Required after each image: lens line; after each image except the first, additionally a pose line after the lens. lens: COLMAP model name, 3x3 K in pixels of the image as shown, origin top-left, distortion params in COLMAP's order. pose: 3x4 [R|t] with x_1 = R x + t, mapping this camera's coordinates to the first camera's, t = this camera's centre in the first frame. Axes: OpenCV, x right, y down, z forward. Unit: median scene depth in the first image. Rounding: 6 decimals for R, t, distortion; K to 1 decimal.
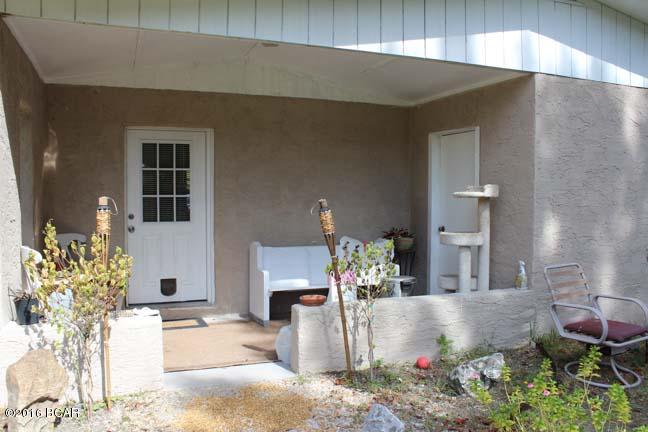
lens RADIAL K [[551.0, 0, 323.2], [0, 551.0, 217.0], [0, 0, 1]] dist [-0.146650, 0.125138]
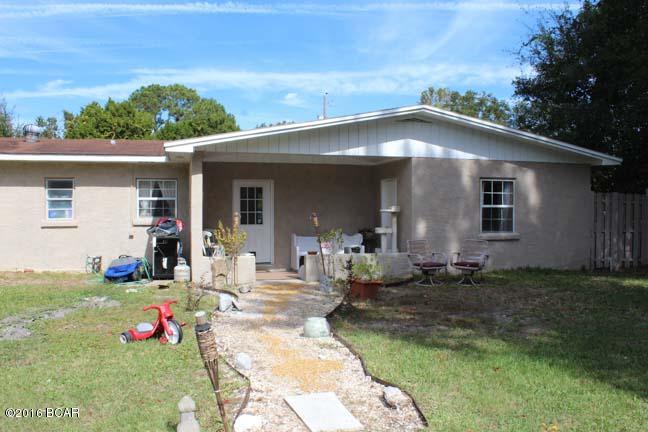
lens RADIAL K [[551.0, 0, 324.3], [0, 551.0, 216.5], [0, 0, 1]] dist [-0.146650, 0.125138]
pose [[0.994407, -0.004360, -0.105529, 0.253768], [0.001309, 0.999579, -0.028971, 0.047460], [0.105611, 0.028671, 0.993994, -1.273506]]
